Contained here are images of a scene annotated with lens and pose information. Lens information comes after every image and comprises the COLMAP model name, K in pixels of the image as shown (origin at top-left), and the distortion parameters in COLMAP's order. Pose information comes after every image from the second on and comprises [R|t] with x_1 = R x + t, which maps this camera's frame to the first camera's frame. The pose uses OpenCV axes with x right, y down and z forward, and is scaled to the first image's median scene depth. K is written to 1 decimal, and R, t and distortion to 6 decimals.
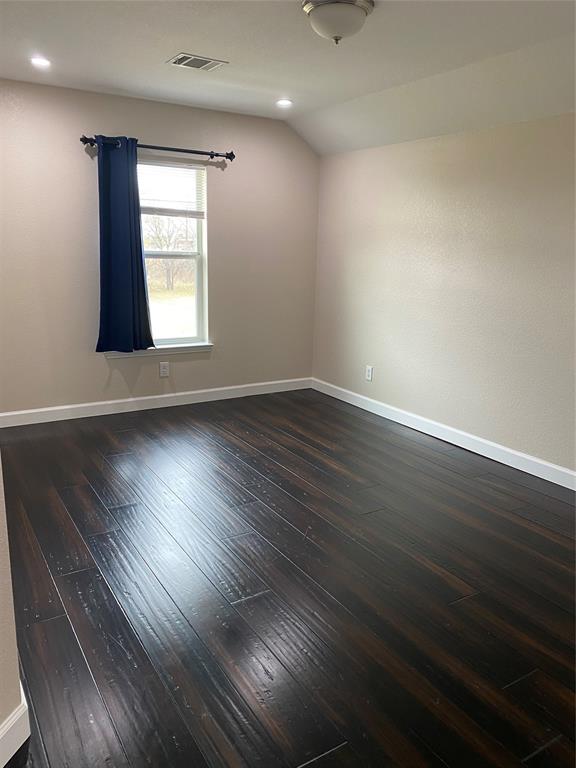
lens RADIAL K [[581.8, 0, 287.3], [0, 581.8, 379.6], [0, 0, 1]] dist [0.097154, -0.131113]
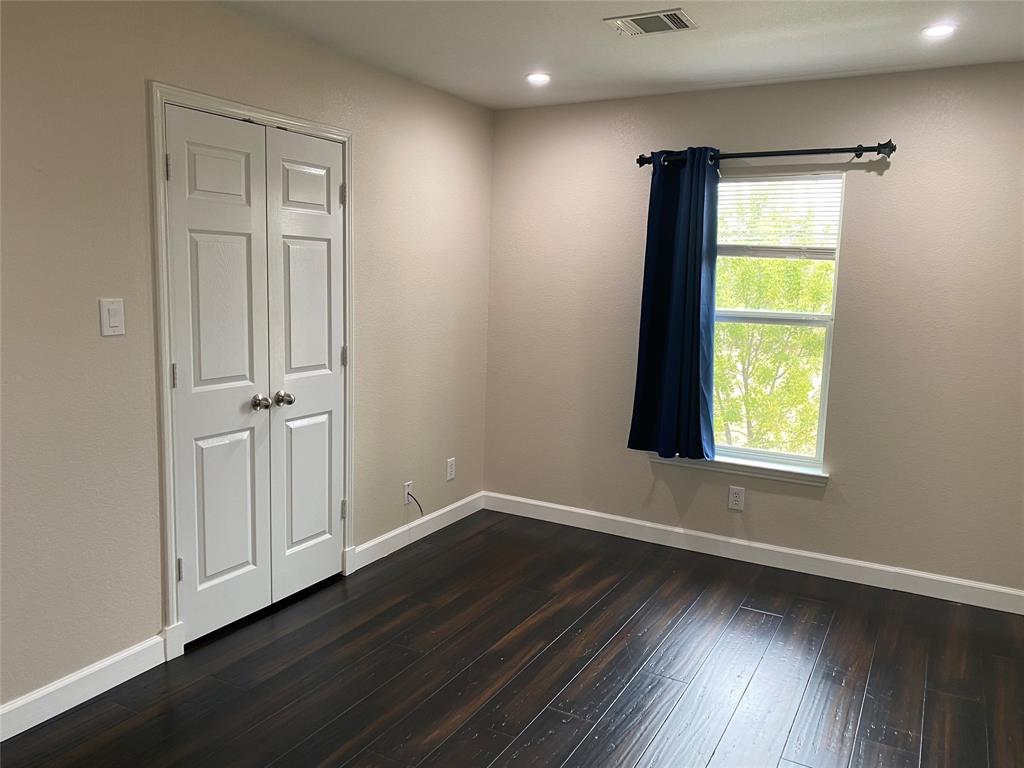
lens RADIAL K [[789.3, 0, 510.5], [0, 789.3, 380.1], [0, 0, 1]] dist [-0.003038, 0.000393]
pose [[0.475365, 0.117497, -0.871907, 0.412088], [-0.209858, 0.977578, 0.017323, -0.110040], [0.854393, 0.174742, 0.489364, 0.386221]]
